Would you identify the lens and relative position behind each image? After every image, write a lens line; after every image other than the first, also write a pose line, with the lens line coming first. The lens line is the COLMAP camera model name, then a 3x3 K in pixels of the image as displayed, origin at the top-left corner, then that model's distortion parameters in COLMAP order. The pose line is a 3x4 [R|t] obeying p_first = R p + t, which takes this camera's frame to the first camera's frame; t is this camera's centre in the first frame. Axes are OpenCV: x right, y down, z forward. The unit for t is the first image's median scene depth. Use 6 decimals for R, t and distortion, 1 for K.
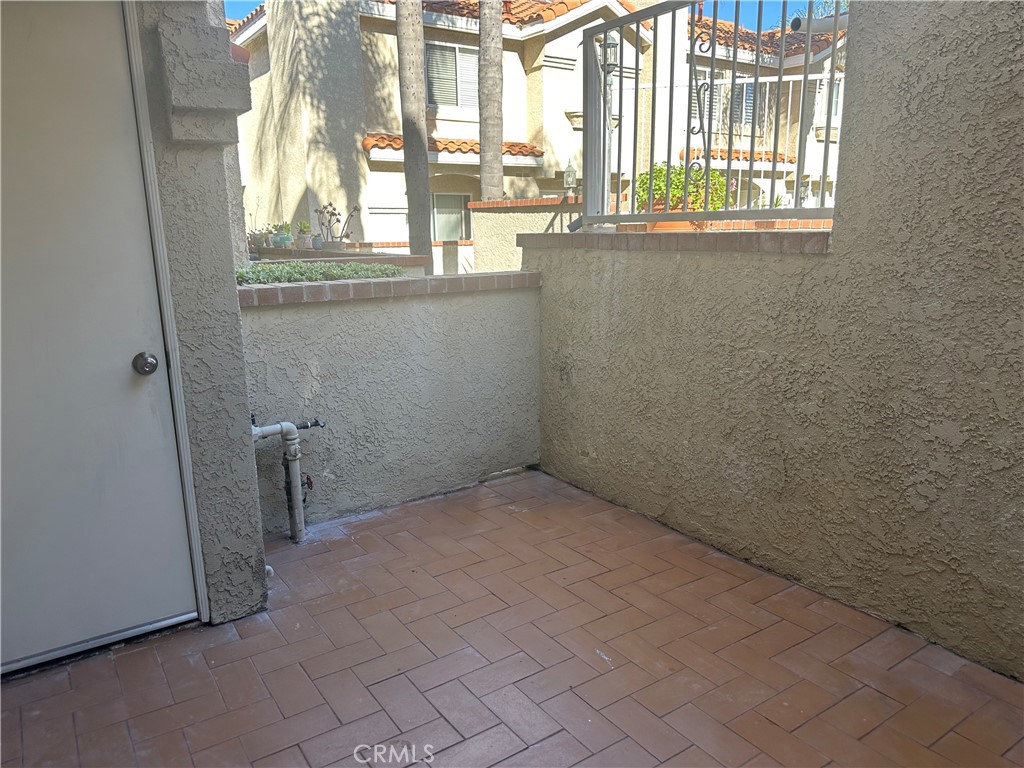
lens RADIAL K [[726.4, 0, 509.3], [0, 726.4, 382.2], [0, 0, 1]] dist [0.065874, -0.086784]
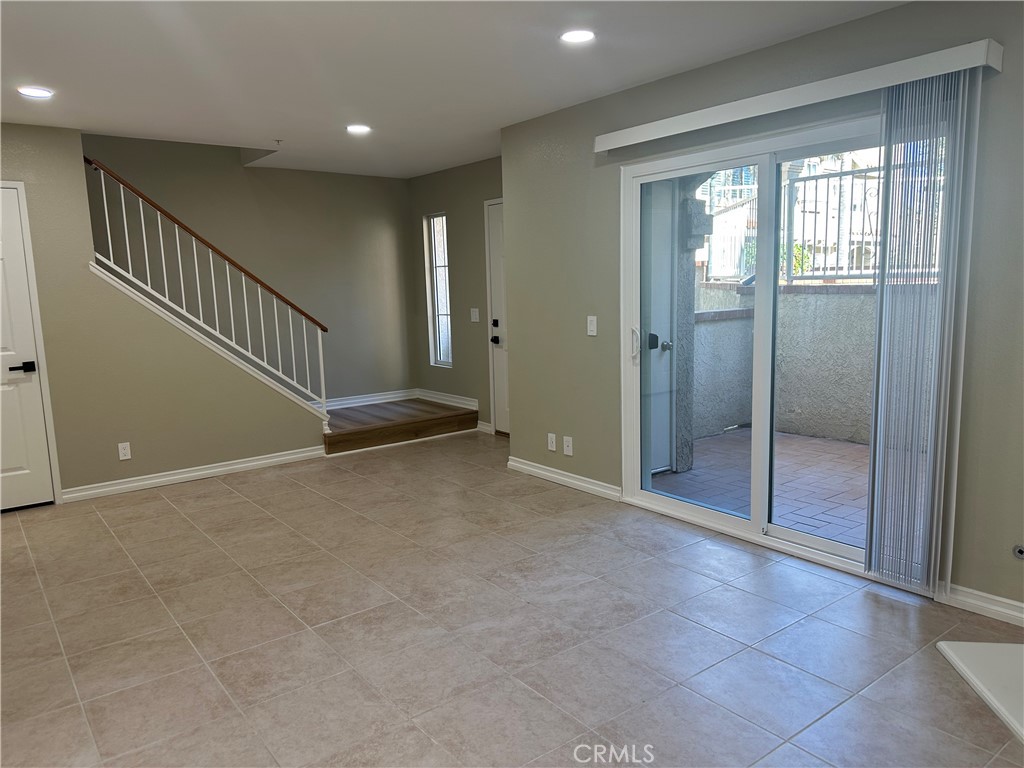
lens RADIAL K [[726.4, 0, 512.6], [0, 726.4, 372.8], [0, 0, 1]] dist [0.065874, -0.086784]
pose [[0.998630, -0.017046, 0.049482, -0.721679], [0.021242, 0.996107, -0.085555, 0.159872], [-0.047831, 0.086489, 0.995104, -0.795196]]
